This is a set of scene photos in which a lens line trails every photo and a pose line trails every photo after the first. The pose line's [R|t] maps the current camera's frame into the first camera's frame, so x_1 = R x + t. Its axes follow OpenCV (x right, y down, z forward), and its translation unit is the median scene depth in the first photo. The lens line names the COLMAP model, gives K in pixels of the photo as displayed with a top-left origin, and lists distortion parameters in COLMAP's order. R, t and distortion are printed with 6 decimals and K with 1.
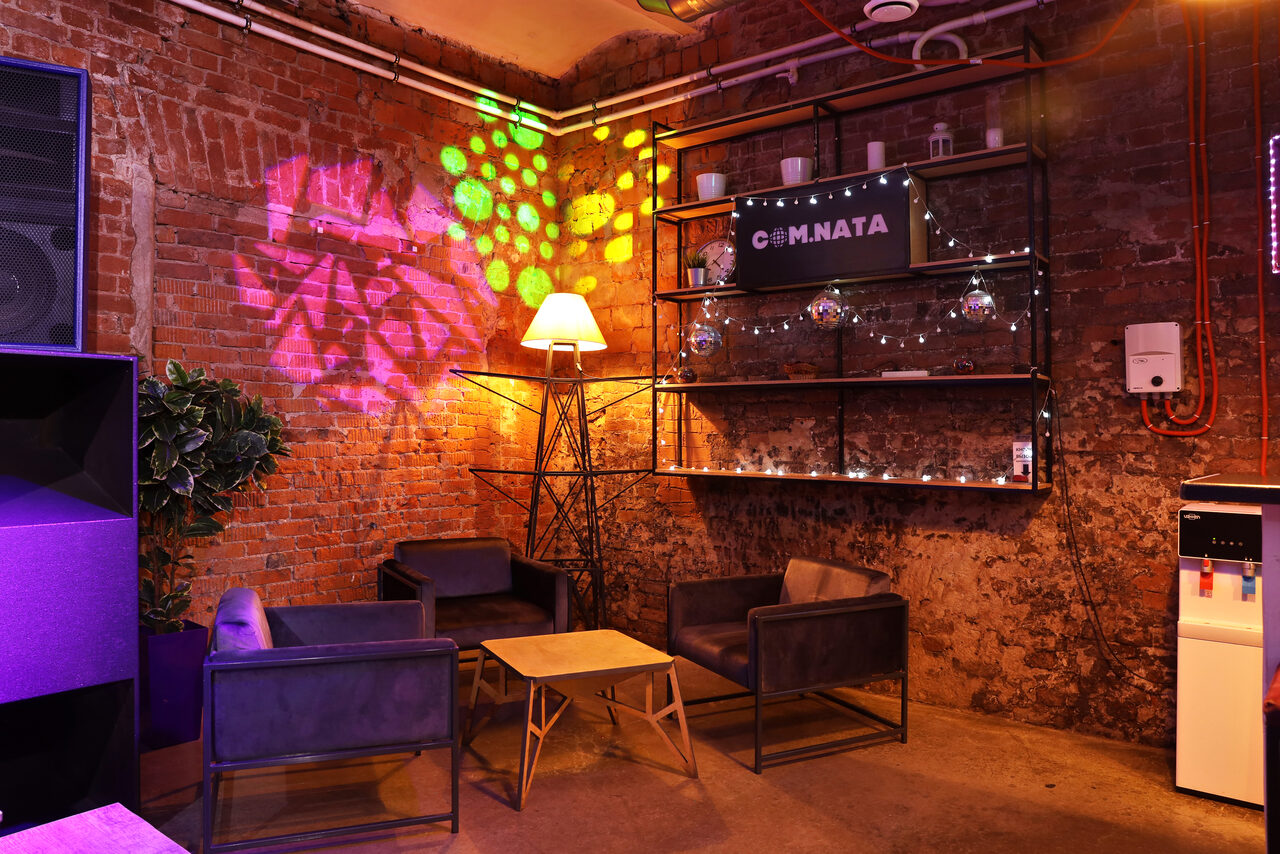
lens RADIAL K [[899.0, 0, 648.1], [0, 899.0, 417.6], [0, 0, 1]] dist [-0.089802, 0.077017]
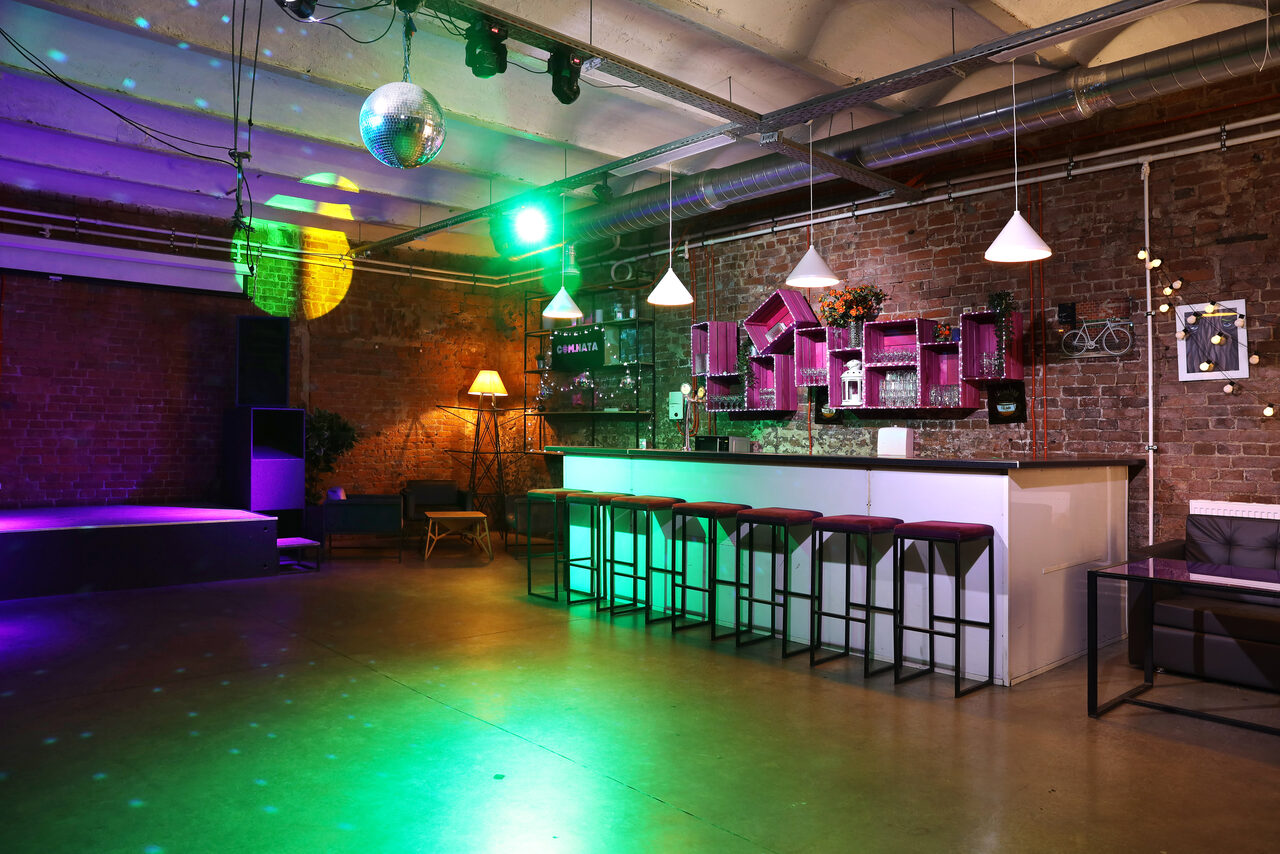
lens RADIAL K [[899.0, 0, 648.1], [0, 899.0, 417.6], [0, 0, 1]] dist [-0.089802, 0.077017]
pose [[0.989004, 0.002646, -0.147863, 0.762775], [-0.003113, 0.999991, -0.002927, -0.022514], [0.147854, 0.003355, 0.989003, -1.356701]]
